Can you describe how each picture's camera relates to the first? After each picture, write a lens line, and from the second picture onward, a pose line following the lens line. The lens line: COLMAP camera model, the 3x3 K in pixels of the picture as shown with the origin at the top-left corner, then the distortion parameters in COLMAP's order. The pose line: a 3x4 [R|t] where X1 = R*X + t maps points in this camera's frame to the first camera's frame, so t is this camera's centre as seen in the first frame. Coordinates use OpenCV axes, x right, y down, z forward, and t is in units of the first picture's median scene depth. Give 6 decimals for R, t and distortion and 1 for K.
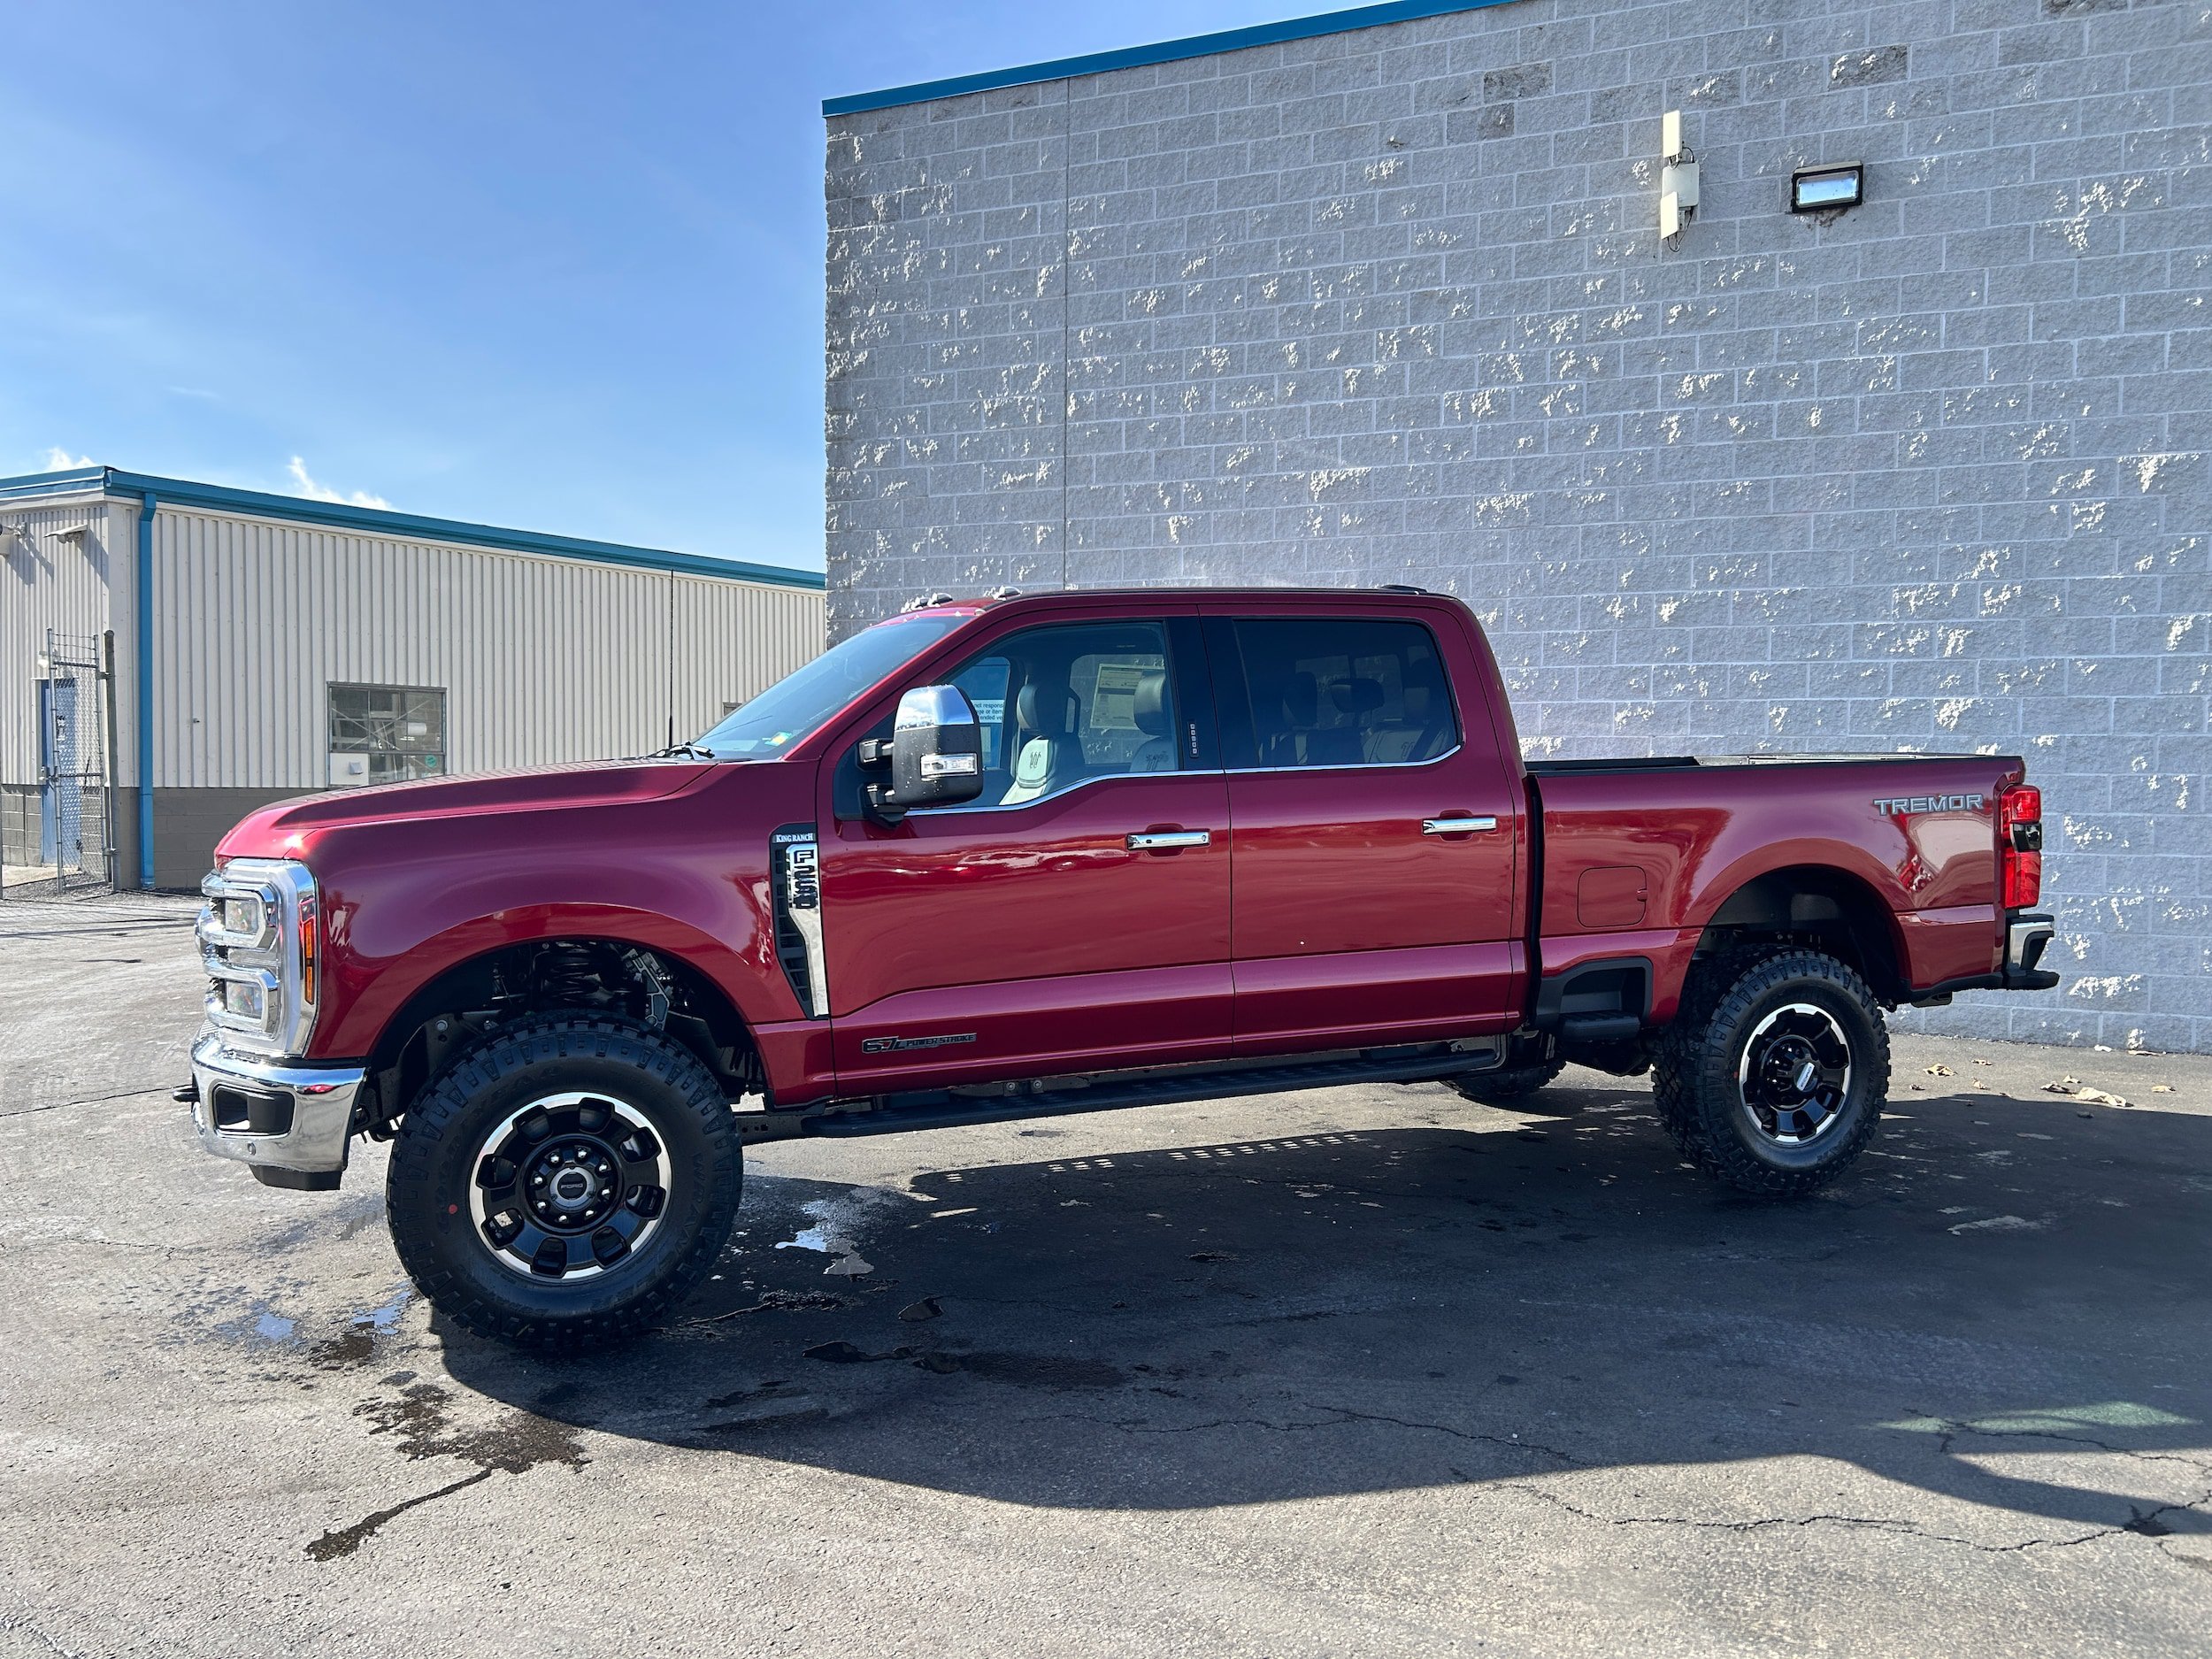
lens RADIAL K [[1662.2, 0, 1114.5], [0, 1662.2, 842.9], [0, 0, 1]] dist [0.046416, -0.048519]
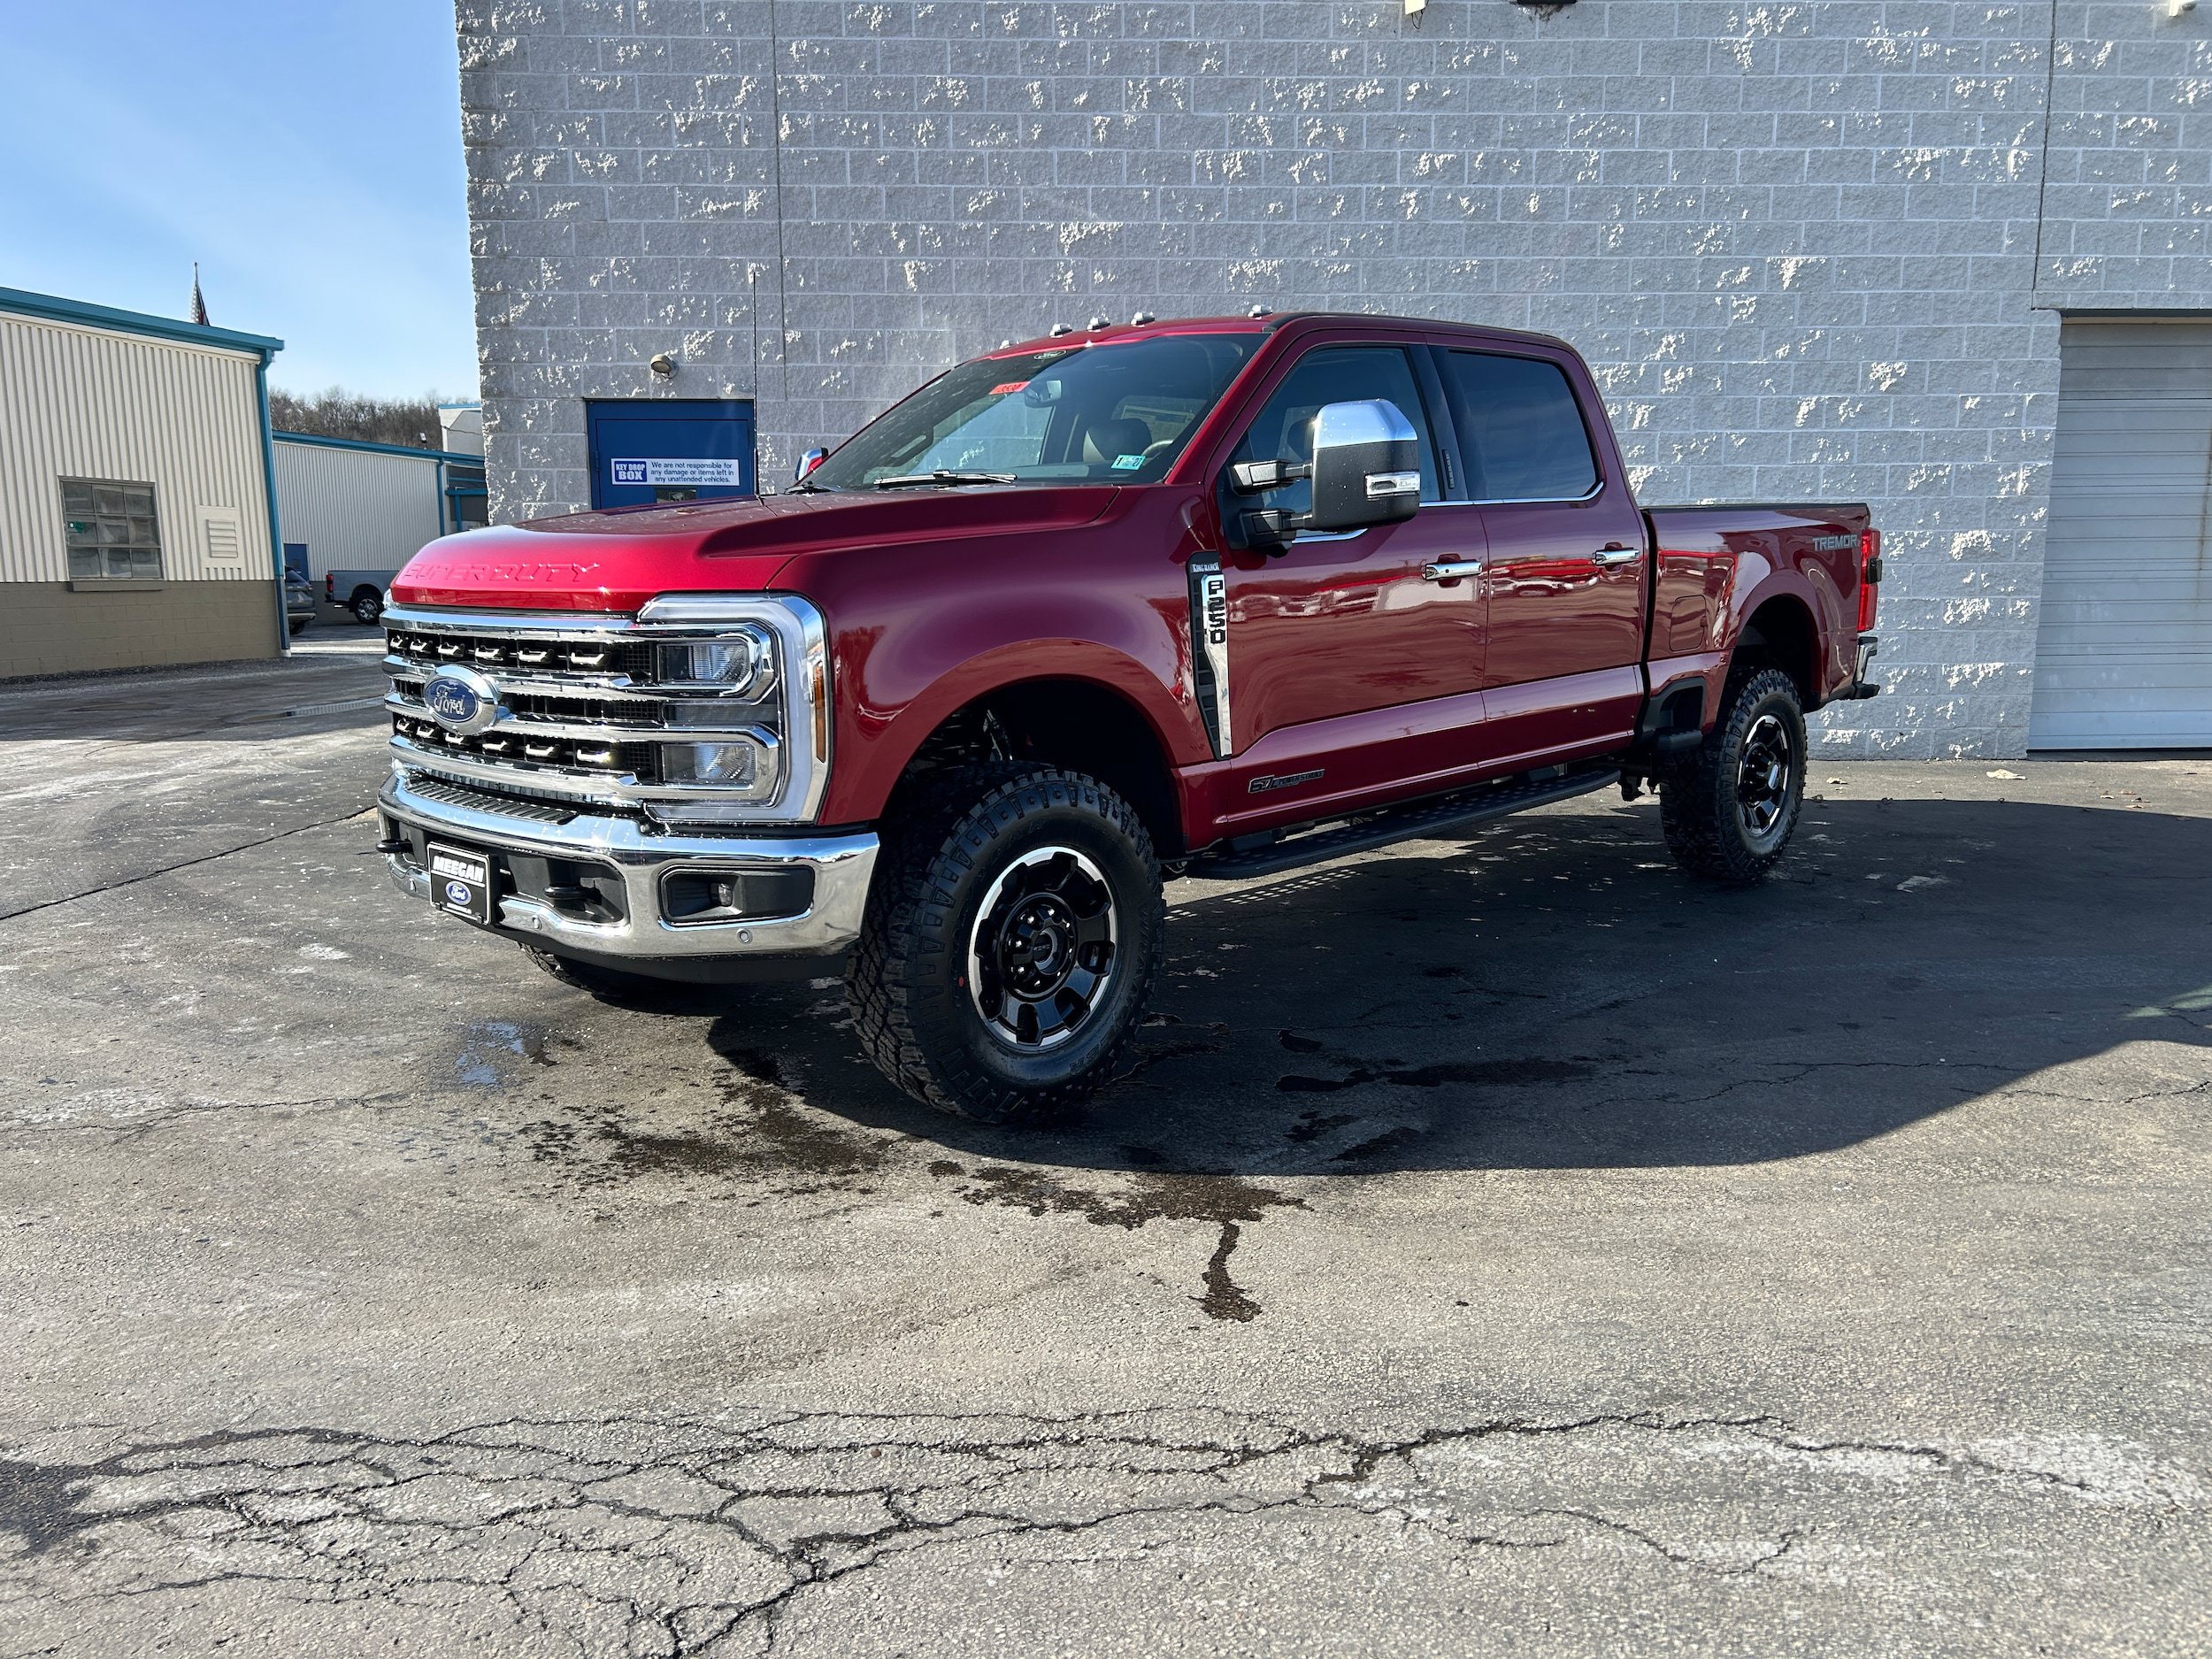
lens RADIAL K [[1662.2, 0, 1095.0], [0, 1662.2, 840.9], [0, 0, 1]] dist [0.046416, -0.048519]
pose [[0.913689, -0.075578, 0.399325, -0.304005], [0.027799, 0.991878, 0.124121, 0.015550], [-0.405463, -0.102307, 0.908368, 0.074718]]
